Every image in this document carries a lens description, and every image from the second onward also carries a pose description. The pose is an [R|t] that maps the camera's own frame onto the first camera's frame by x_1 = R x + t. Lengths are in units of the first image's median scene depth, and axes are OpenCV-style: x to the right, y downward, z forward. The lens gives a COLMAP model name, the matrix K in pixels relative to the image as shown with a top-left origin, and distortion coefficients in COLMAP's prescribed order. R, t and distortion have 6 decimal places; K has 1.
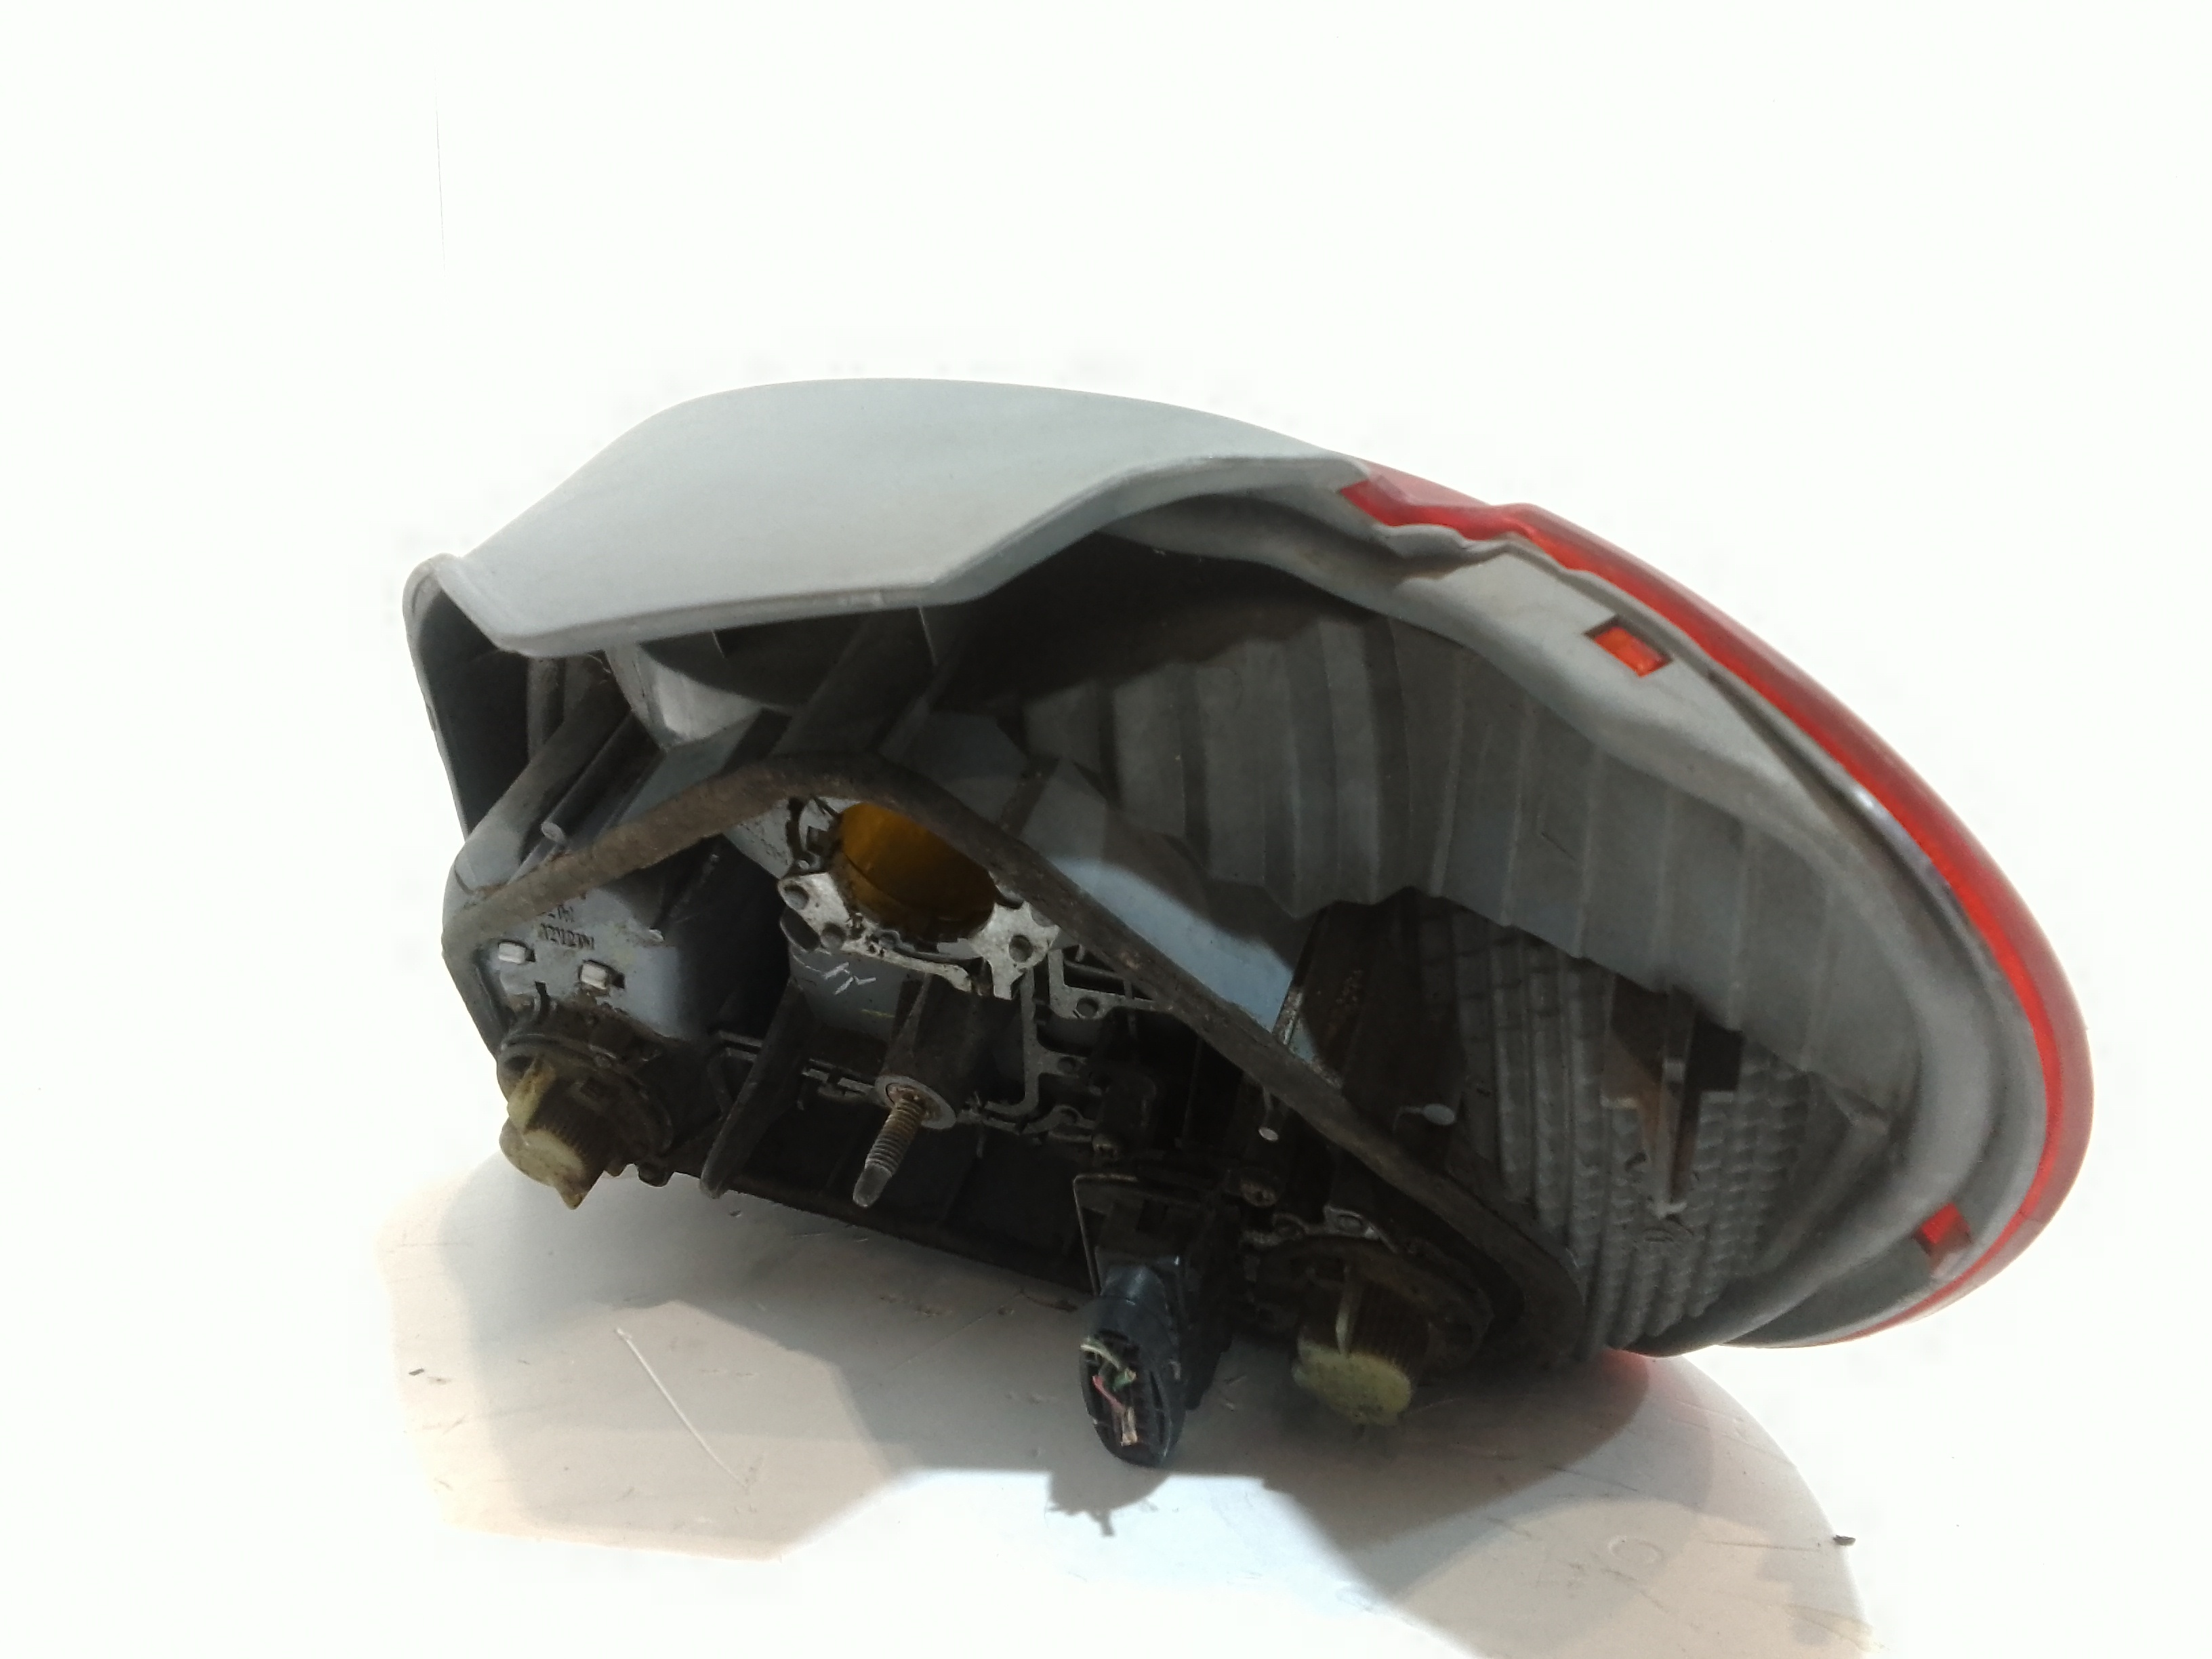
lens RADIAL K [[1768.7, 0, 1118.5], [0, 1768.7, 831.3], [0, 0, 1]] dist [0.094703, -0.145099]
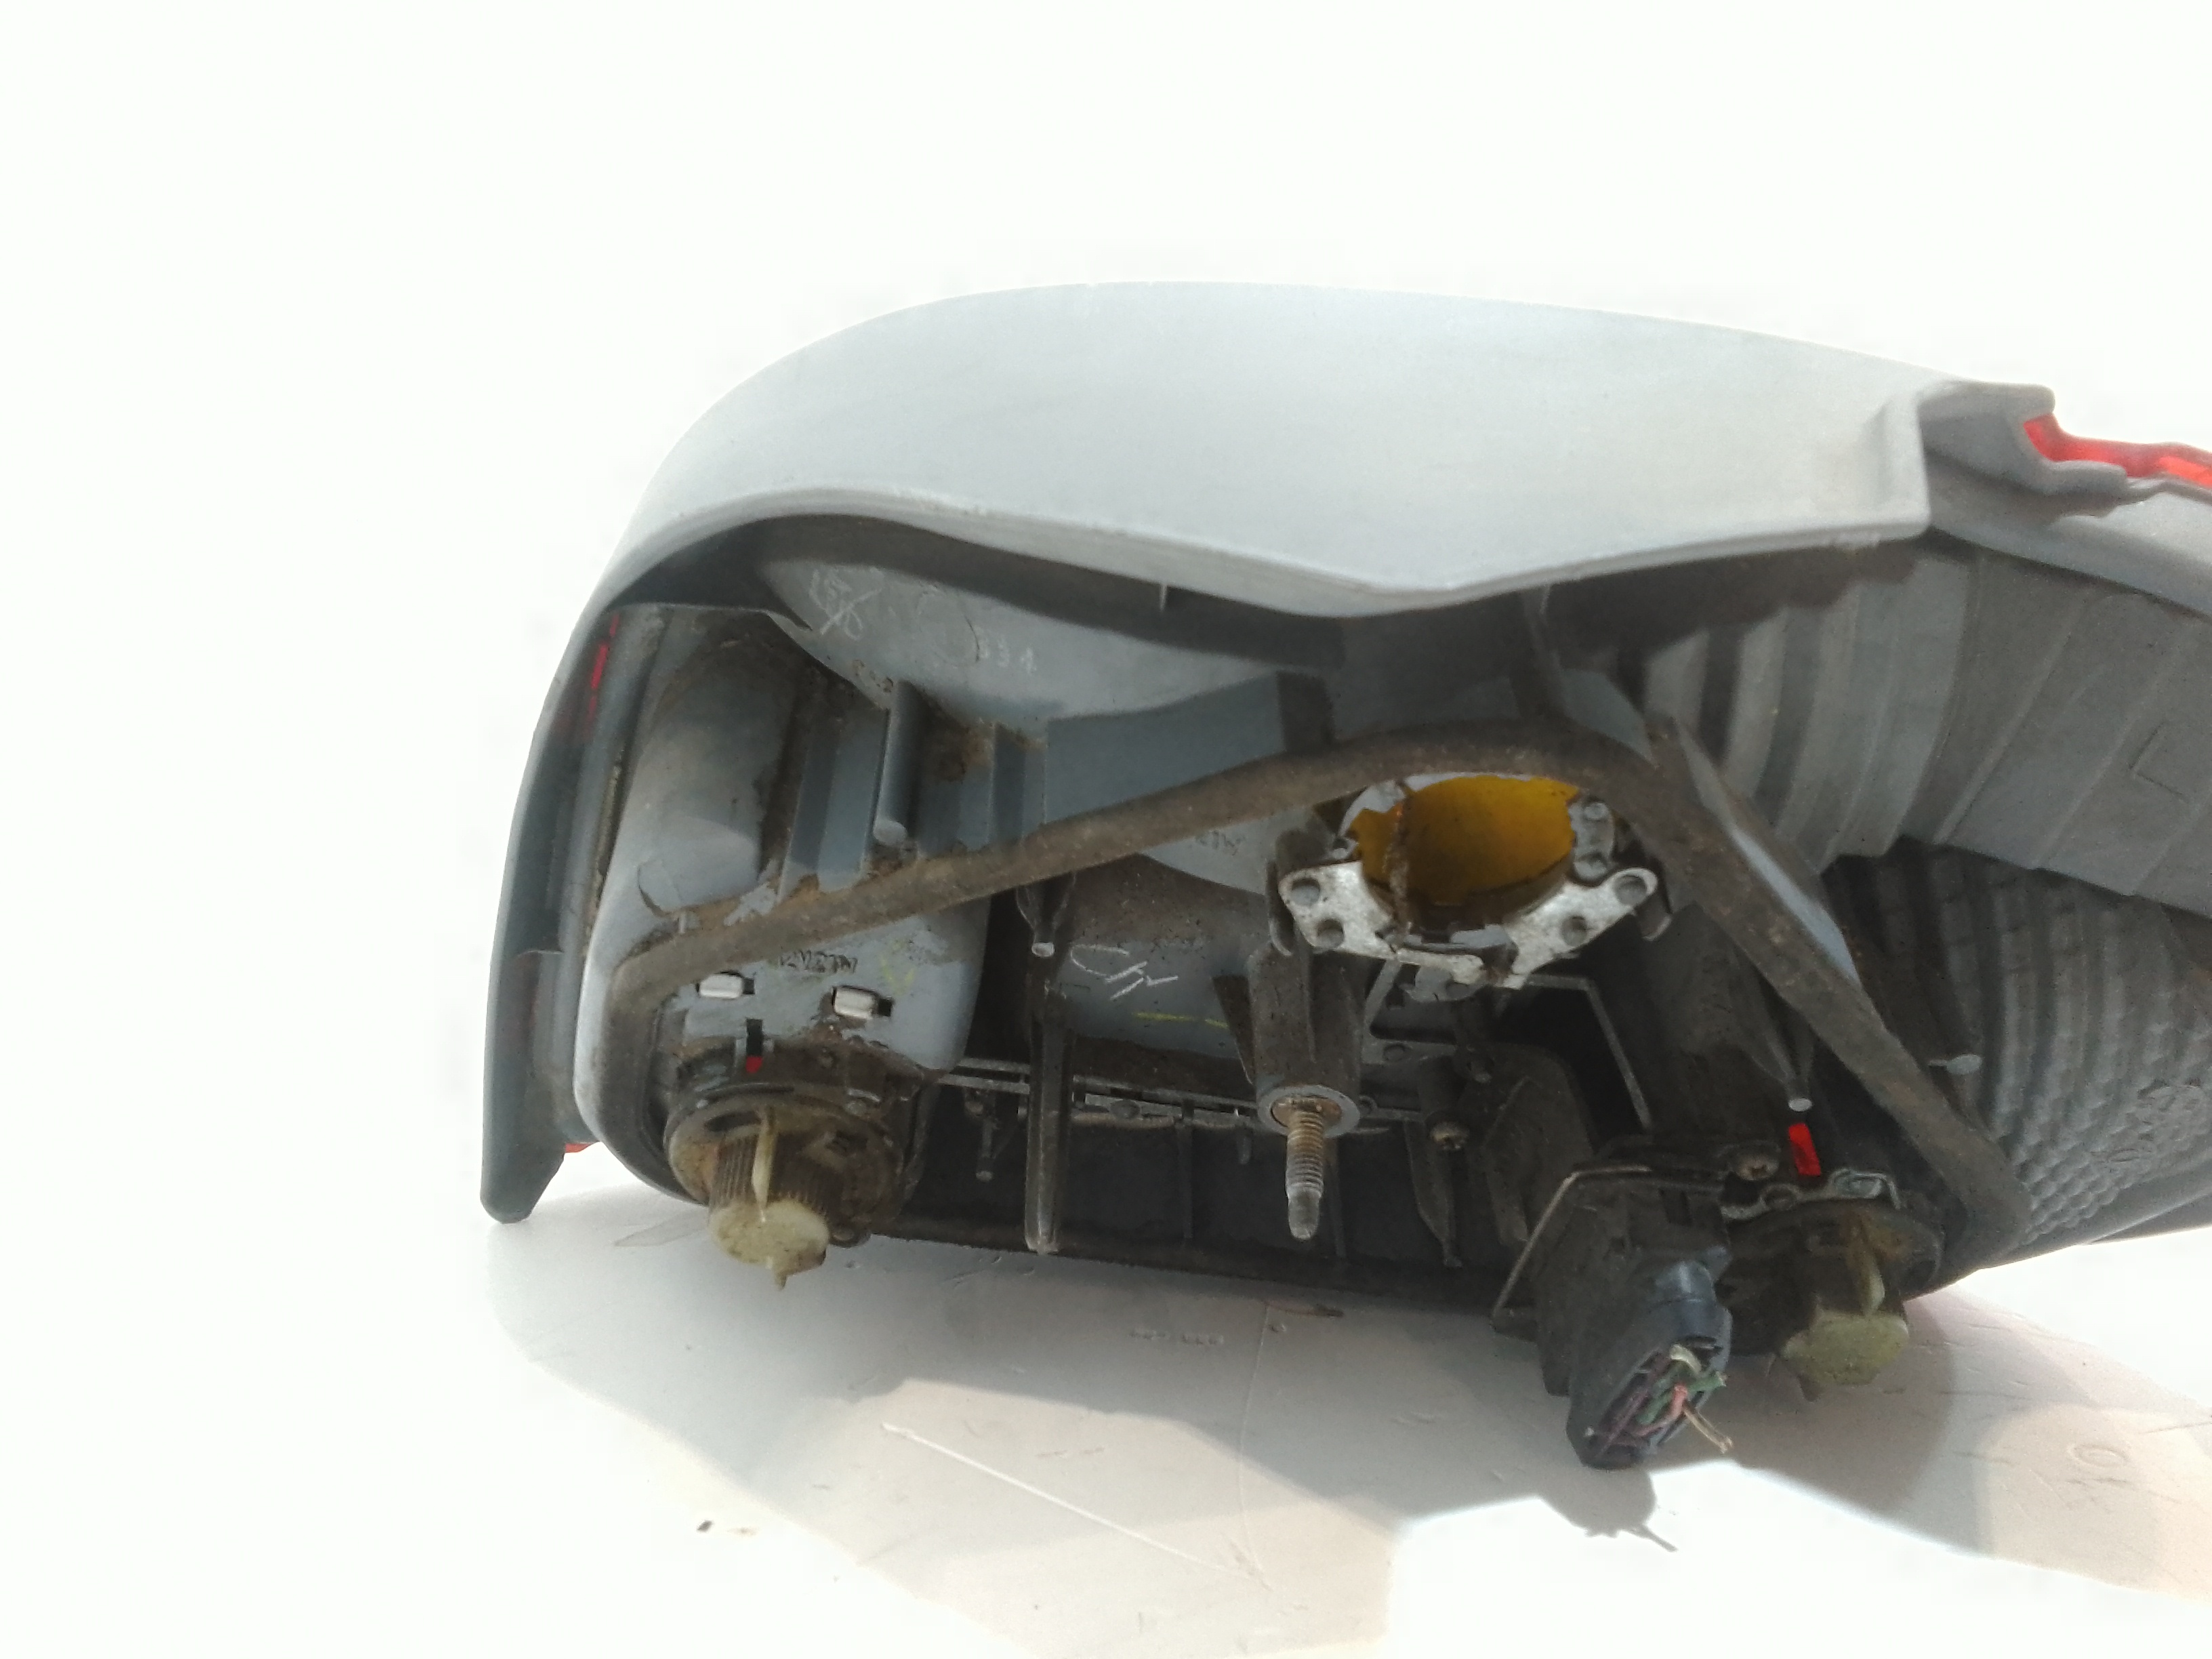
lens RADIAL K [[1776.1, 0, 1114.0], [0, 1776.1, 835.1], [0, 0, 1]] dist [0.086270, -0.138772]
pose [[0.925248, -0.062987, 0.374097, -0.498349], [0.049147, 0.997712, 0.046430, -0.029303], [-0.376166, -0.024573, 0.926226, 0.207530]]
